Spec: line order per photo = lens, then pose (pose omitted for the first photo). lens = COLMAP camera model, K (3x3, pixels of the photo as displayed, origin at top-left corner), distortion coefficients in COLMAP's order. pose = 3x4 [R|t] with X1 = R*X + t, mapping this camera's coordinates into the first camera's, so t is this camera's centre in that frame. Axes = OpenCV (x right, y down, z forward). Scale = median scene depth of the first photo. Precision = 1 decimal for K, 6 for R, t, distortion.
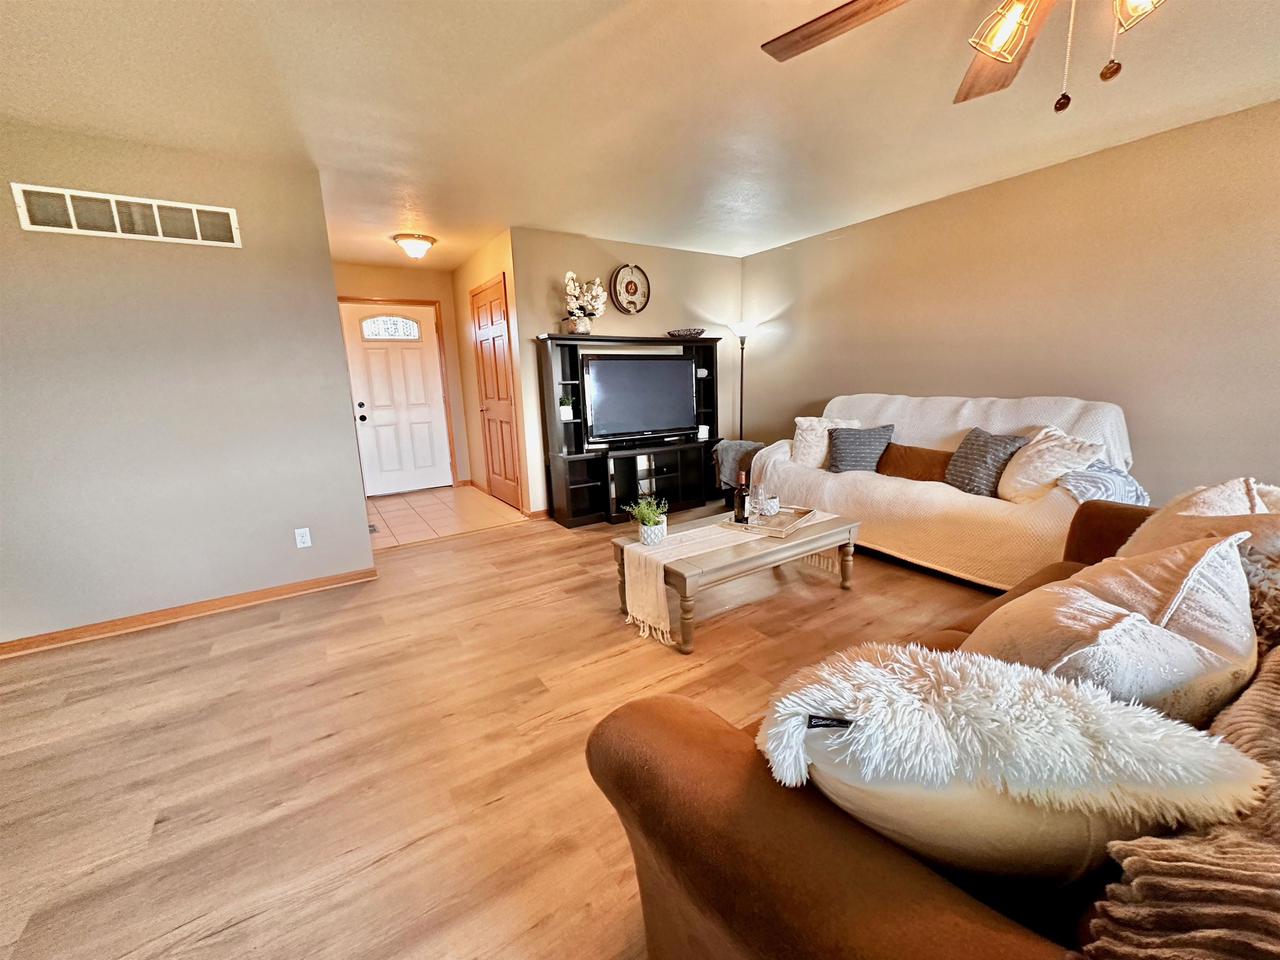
lens RADIAL K [[514.9, 0, 640.0], [0, 514.9, 480.0], [0, 0, 1]] dist [-0.000461, -0.000080]
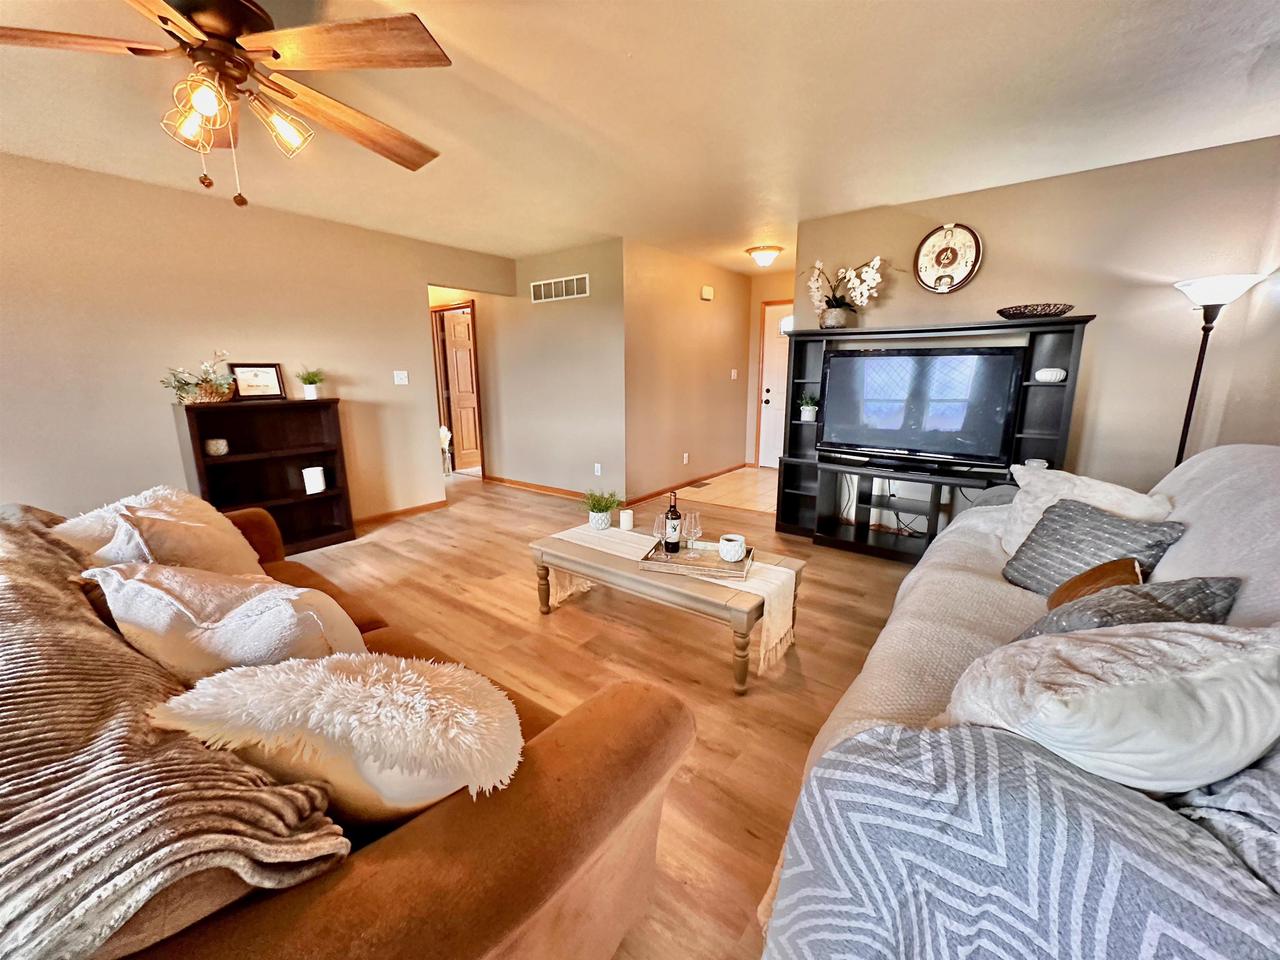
lens RADIAL K [[514.9, 0, 640.0], [0, 514.9, 480.0], [0, 0, 1]] dist [-0.000461, -0.000080]
pose [[0.316614, 0.224809, -0.921530, 0.666998], [-0.189138, 0.966963, 0.170909, -0.118610], [0.929507, 0.120184, 0.348673, 0.415537]]
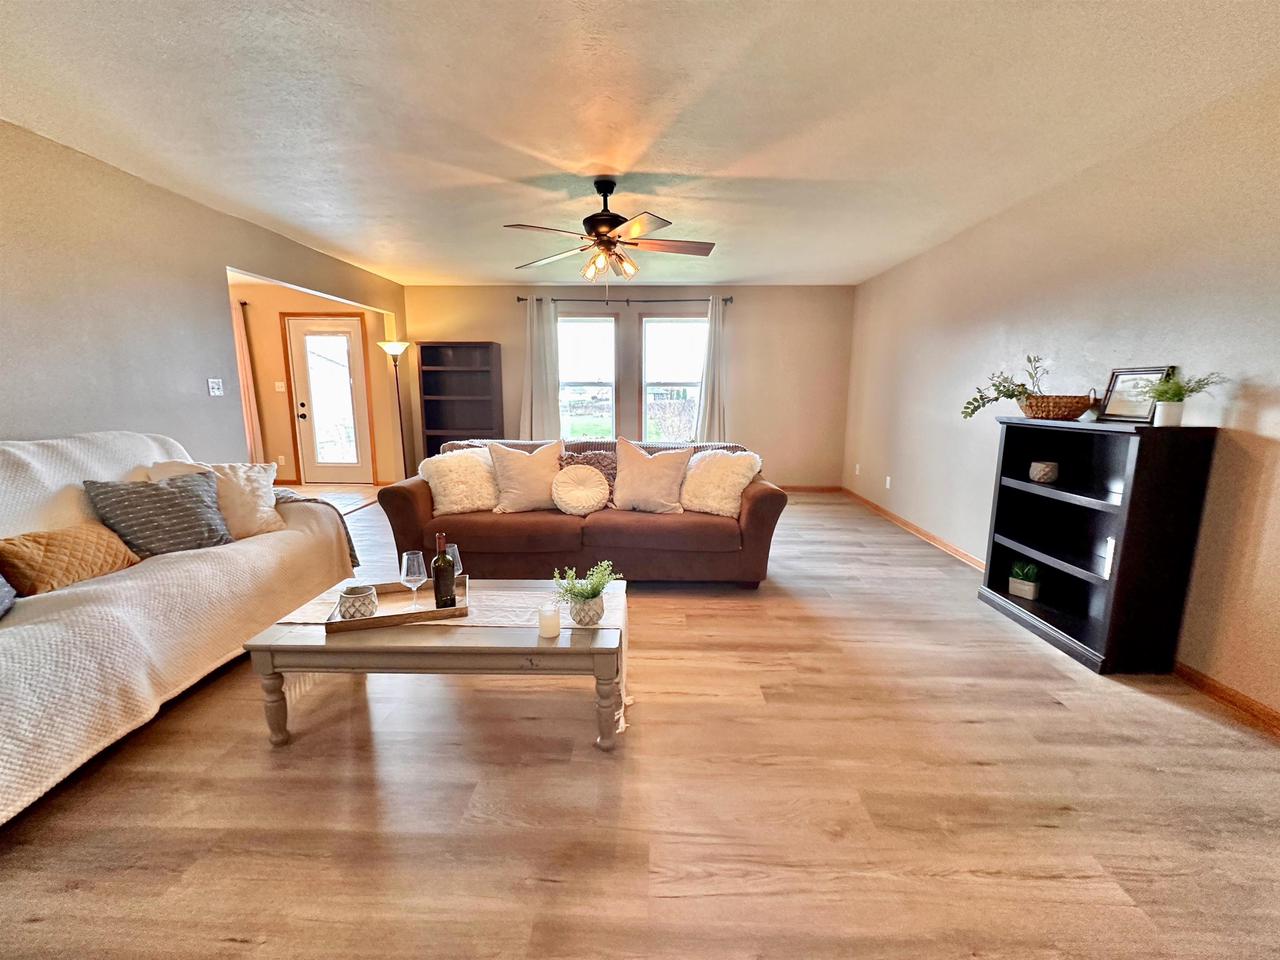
lens RADIAL K [[530.4, 0, 640.0], [0, 530.4, 480.0], [0, 0, 1]] dist [0.001383, 0.000026]
pose [[-0.818327, -0.062650, 0.571328, -0.285831], [0.137092, 0.944074, 0.299884, -0.179117], [-0.558164, 0.323727, -0.763972, 0.915180]]
